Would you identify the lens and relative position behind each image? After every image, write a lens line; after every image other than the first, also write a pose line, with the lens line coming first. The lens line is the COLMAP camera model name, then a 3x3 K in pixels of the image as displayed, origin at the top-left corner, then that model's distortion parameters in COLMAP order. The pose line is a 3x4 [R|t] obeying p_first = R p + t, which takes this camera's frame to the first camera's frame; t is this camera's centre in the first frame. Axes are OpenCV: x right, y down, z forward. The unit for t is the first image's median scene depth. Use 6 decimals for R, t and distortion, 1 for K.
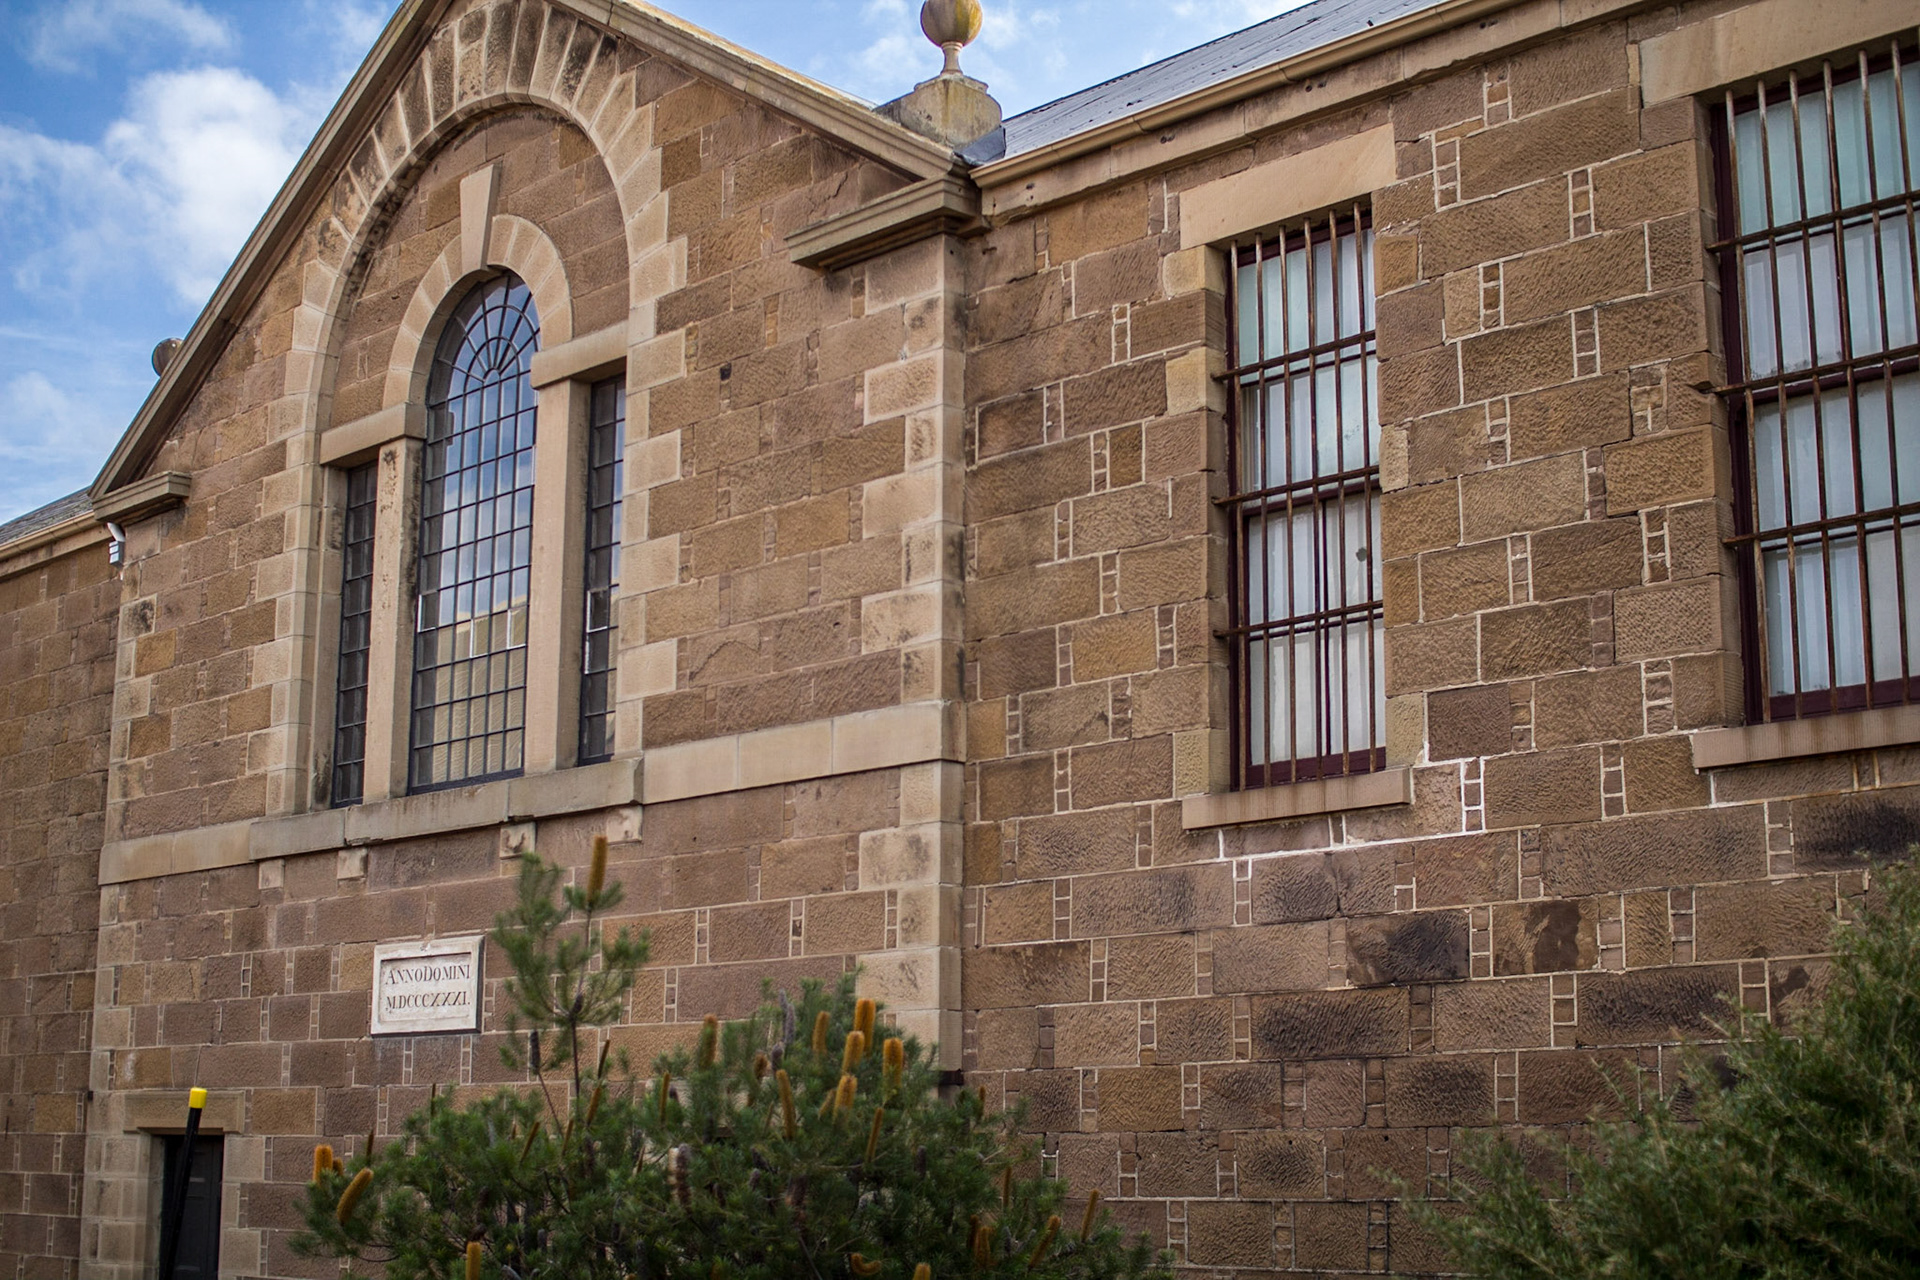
lens RADIAL K [[2679.2, 0, 960.0], [0, 2679.2, 640.0], [0, 0, 1]] dist [-0.181826, 0.307196]
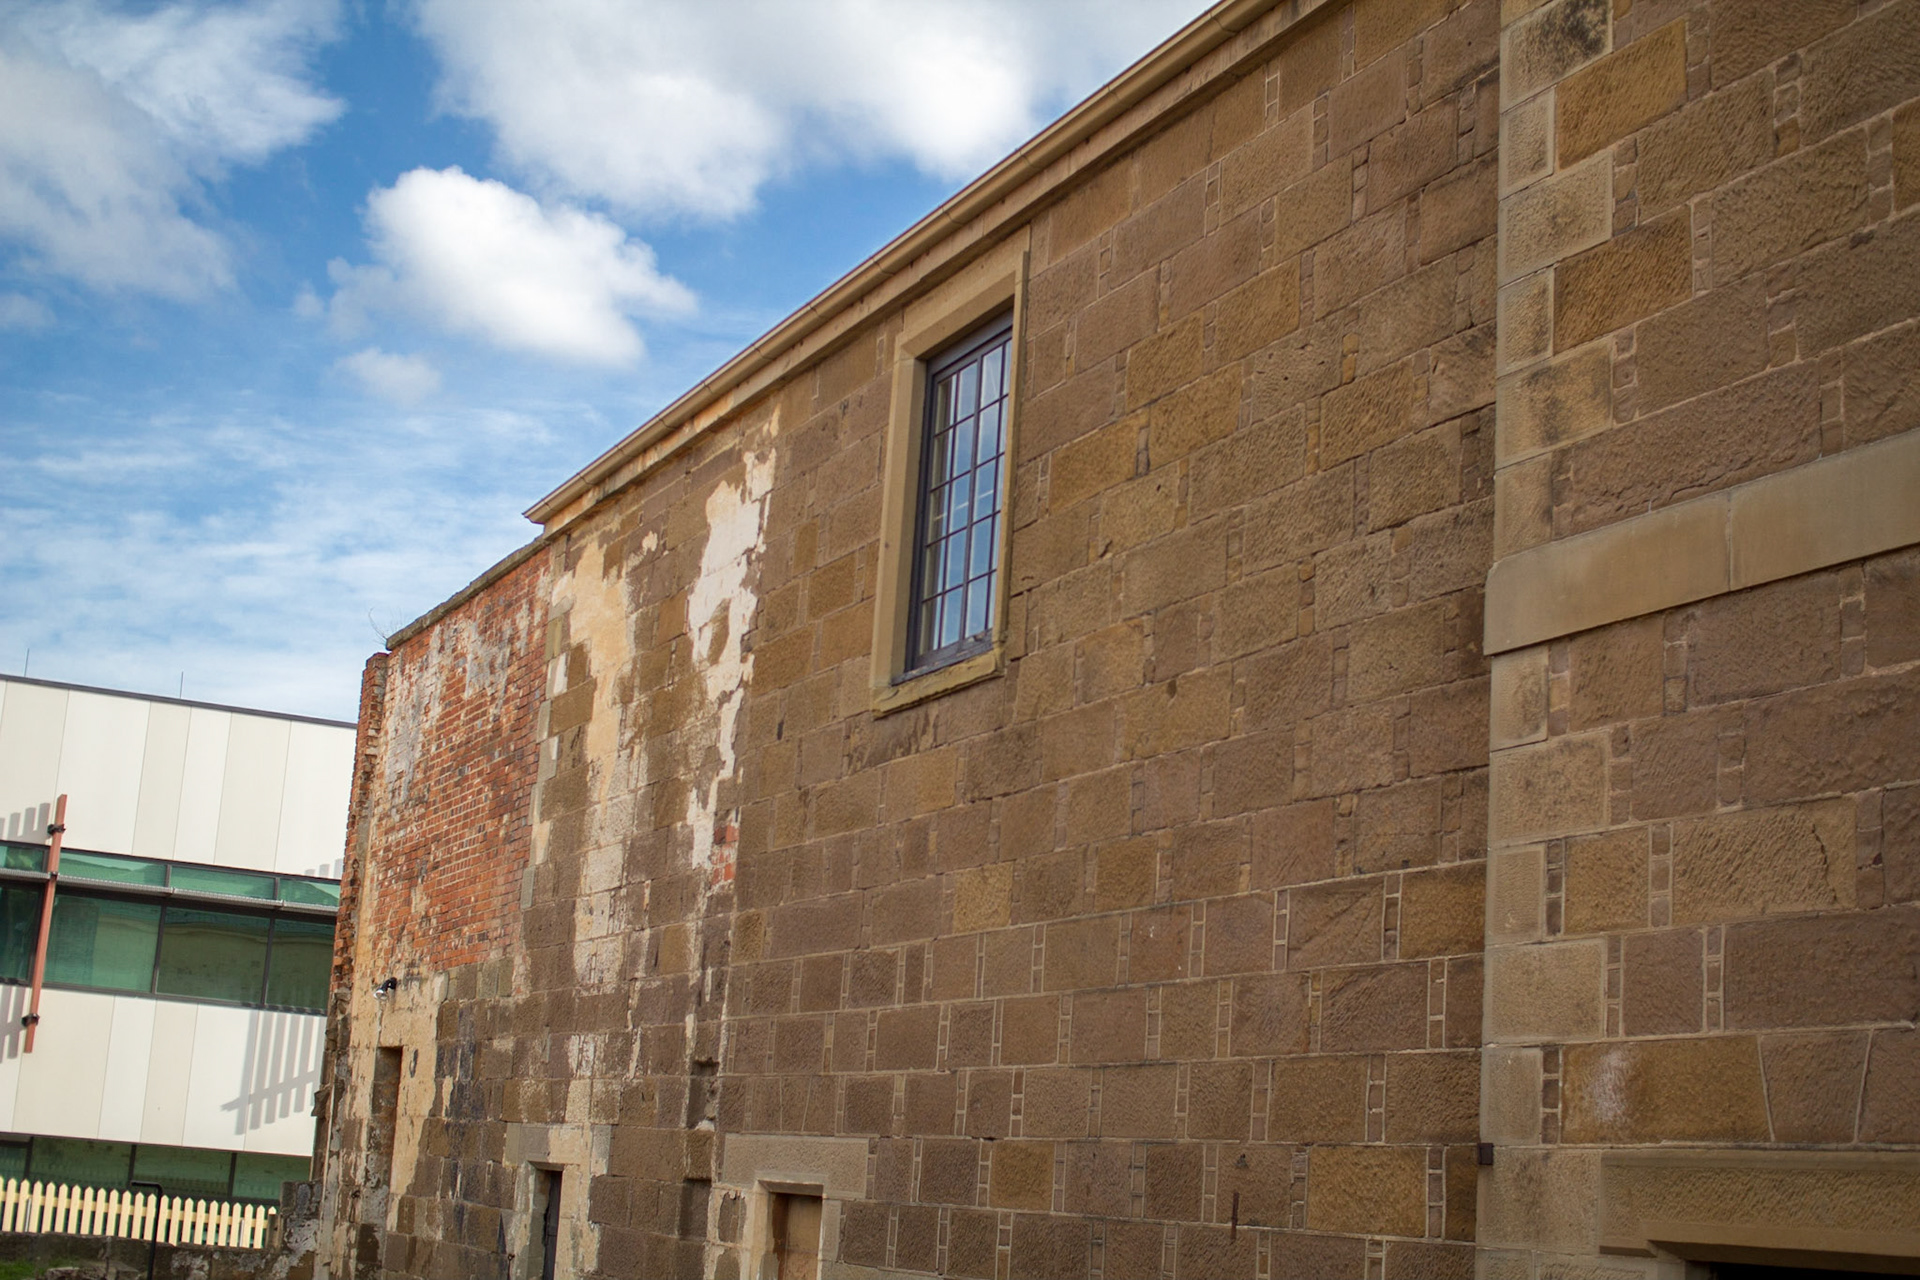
lens RADIAL K [[2679.2, 0, 960.0], [0, 2679.2, 640.0], [0, 0, 1]] dist [-0.181826, 0.307196]
pose [[0.943249, -0.018835, -0.331553, -0.349656], [0.013306, 0.999732, -0.018938, 0.128647], [0.331821, 0.013451, 0.943247, 0.750434]]
